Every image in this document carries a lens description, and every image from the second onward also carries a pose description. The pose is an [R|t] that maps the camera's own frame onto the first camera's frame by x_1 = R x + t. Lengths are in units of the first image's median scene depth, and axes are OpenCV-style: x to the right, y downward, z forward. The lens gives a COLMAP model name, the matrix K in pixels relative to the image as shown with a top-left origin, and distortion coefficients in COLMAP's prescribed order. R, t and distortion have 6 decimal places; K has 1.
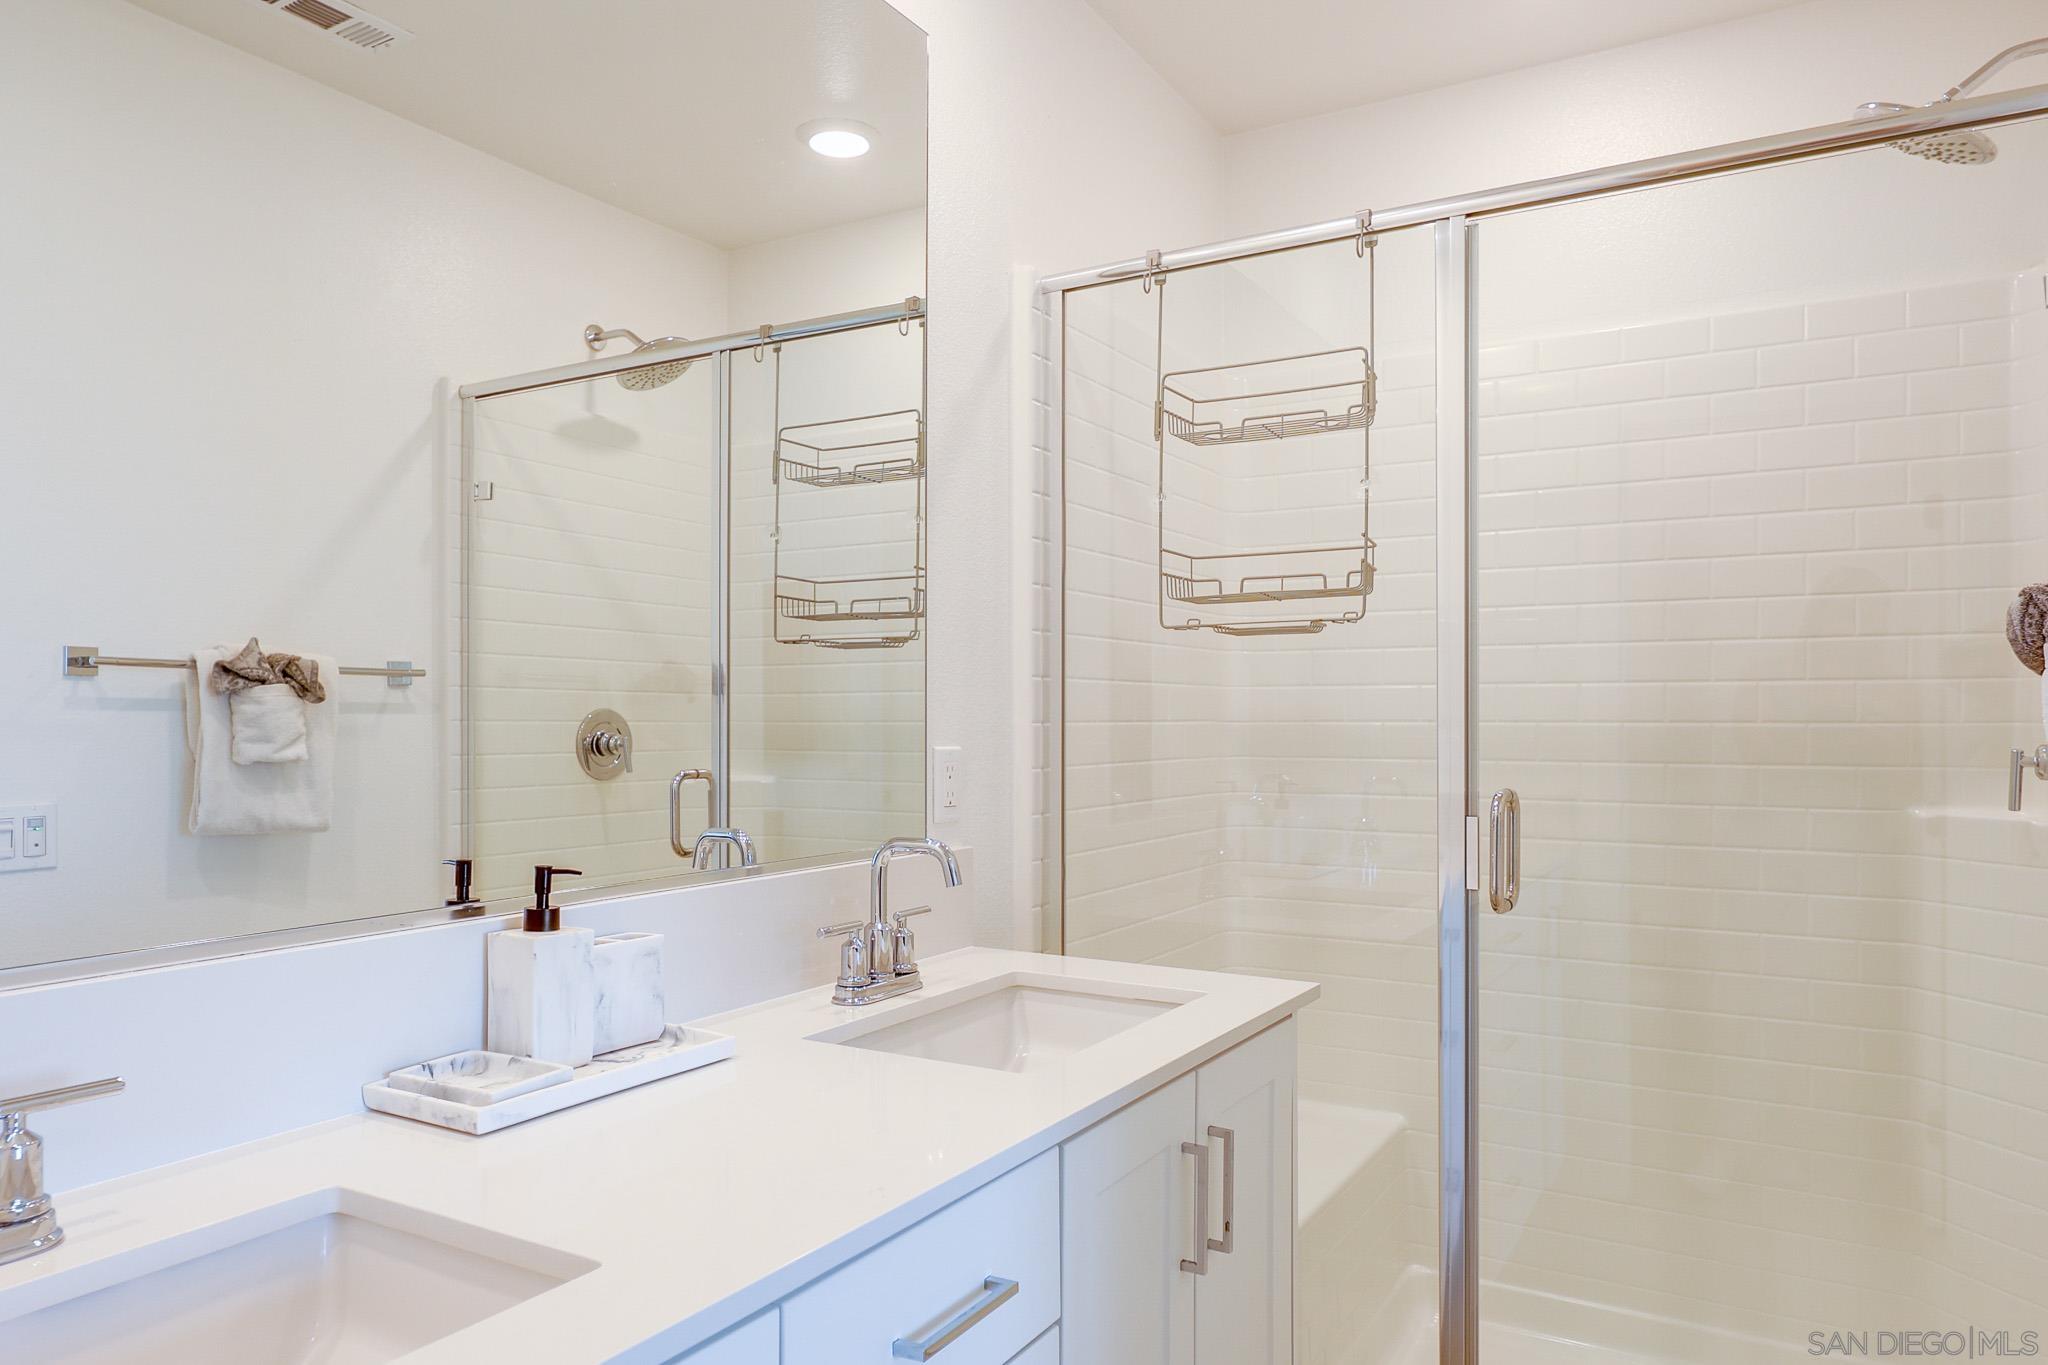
lens RADIAL K [[1293.9, 0, 1028.1], [0, 1293.9, 712.5], [0, 0, 1]] dist [-0.007407, 0.001990]
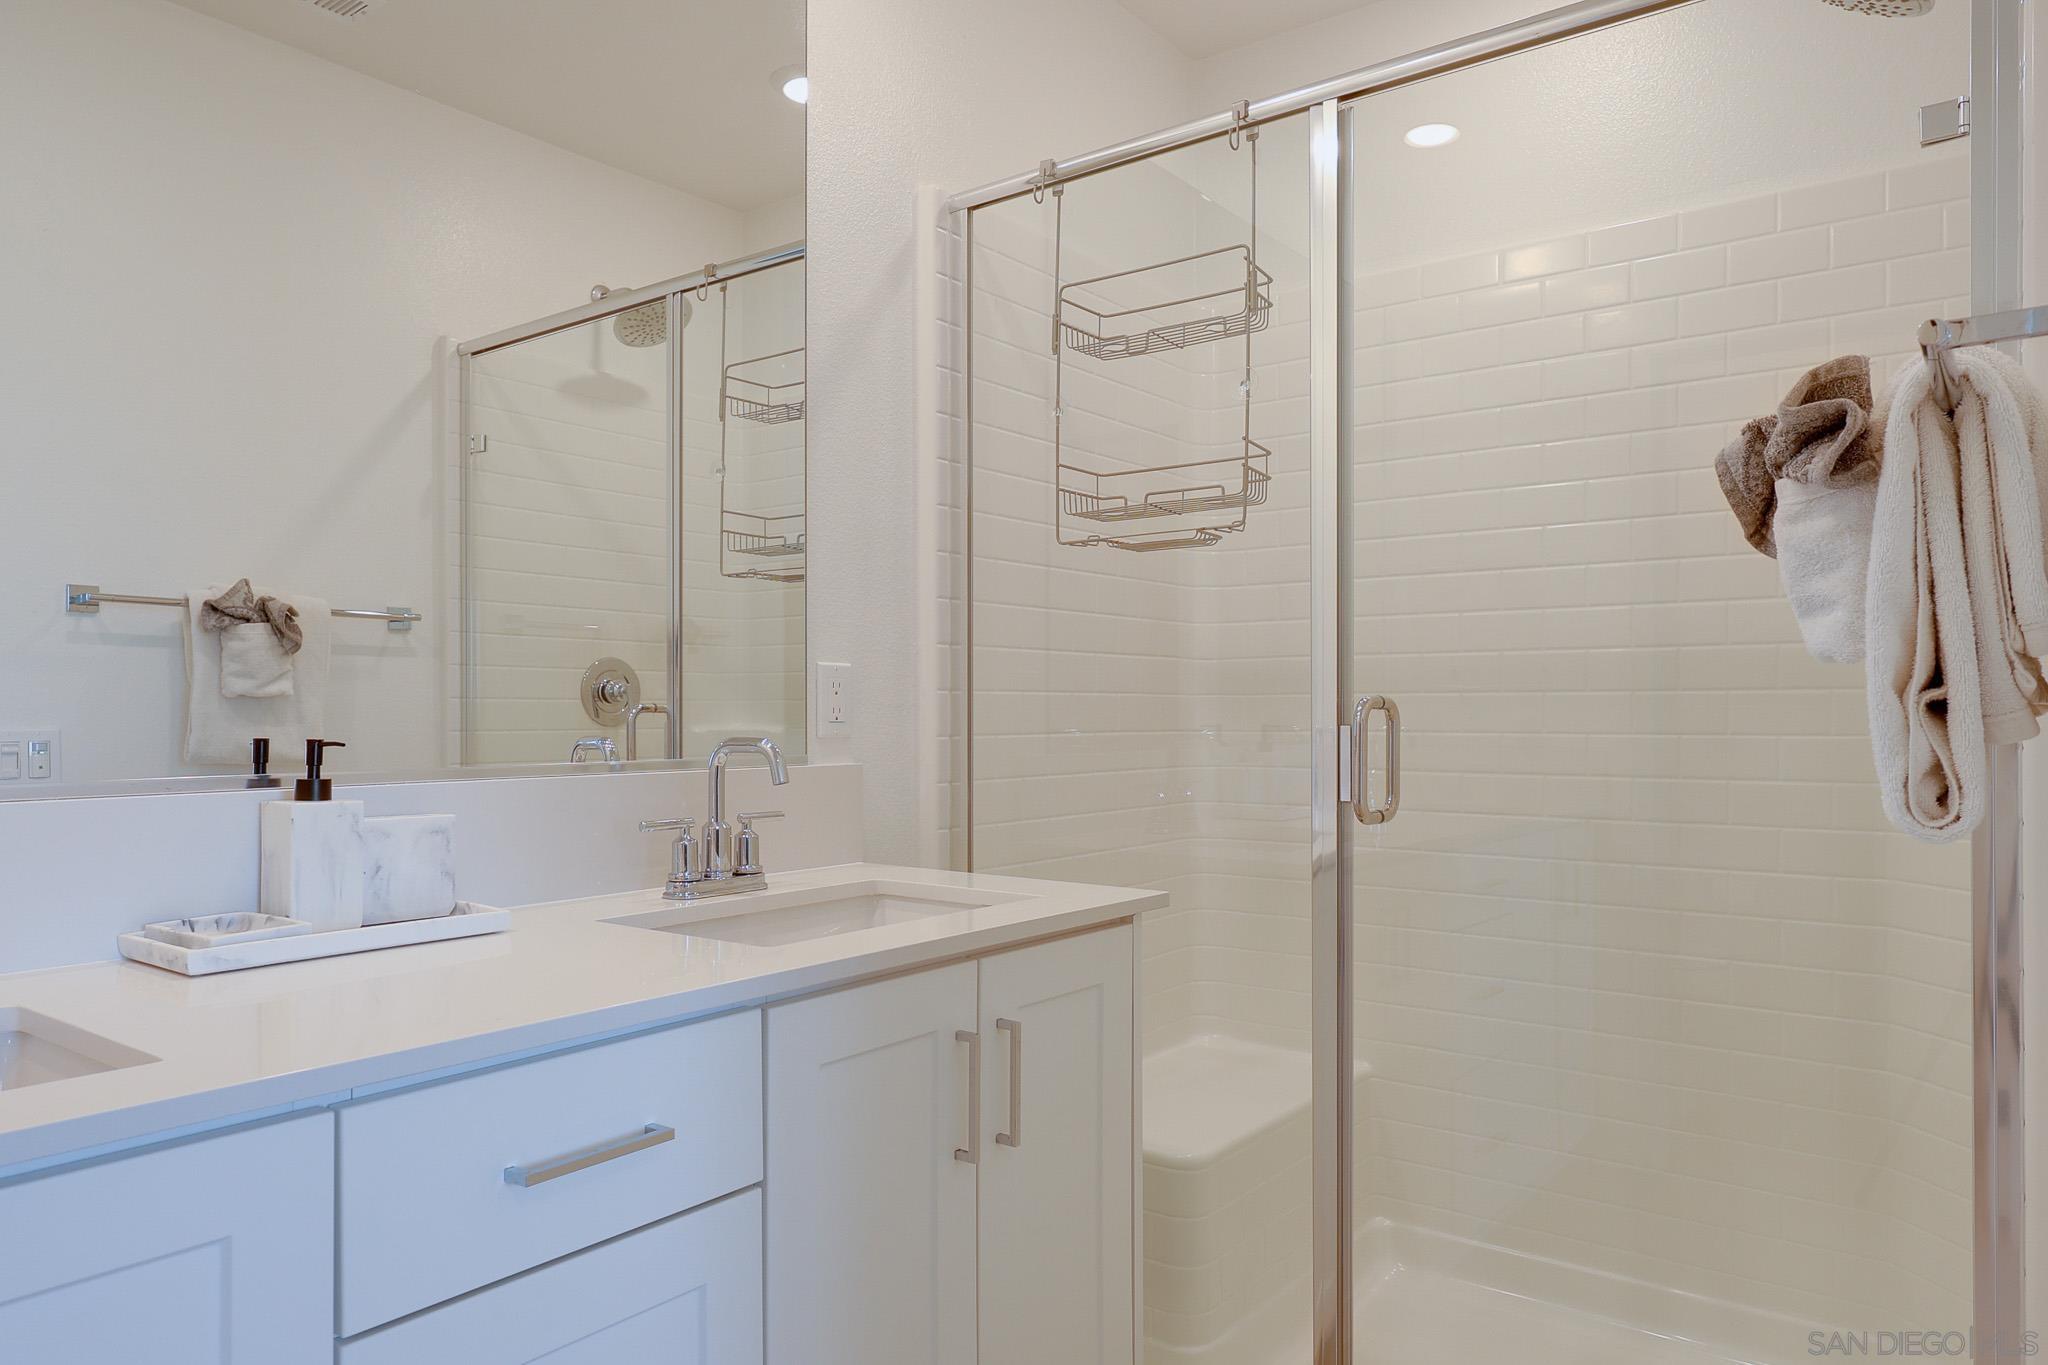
lens RADIAL K [[1299.6, 0, 1036.6], [0, 1299.6, 709.8], [0, 0, 1]] dist [-0.006215, 0.000596]
pose [[0.994118, -0.003046, -0.108256, 0.185819], [0.003444, 0.999988, 0.003489, 0.054917], [0.108245, -0.003842, 0.994117, 0.014231]]
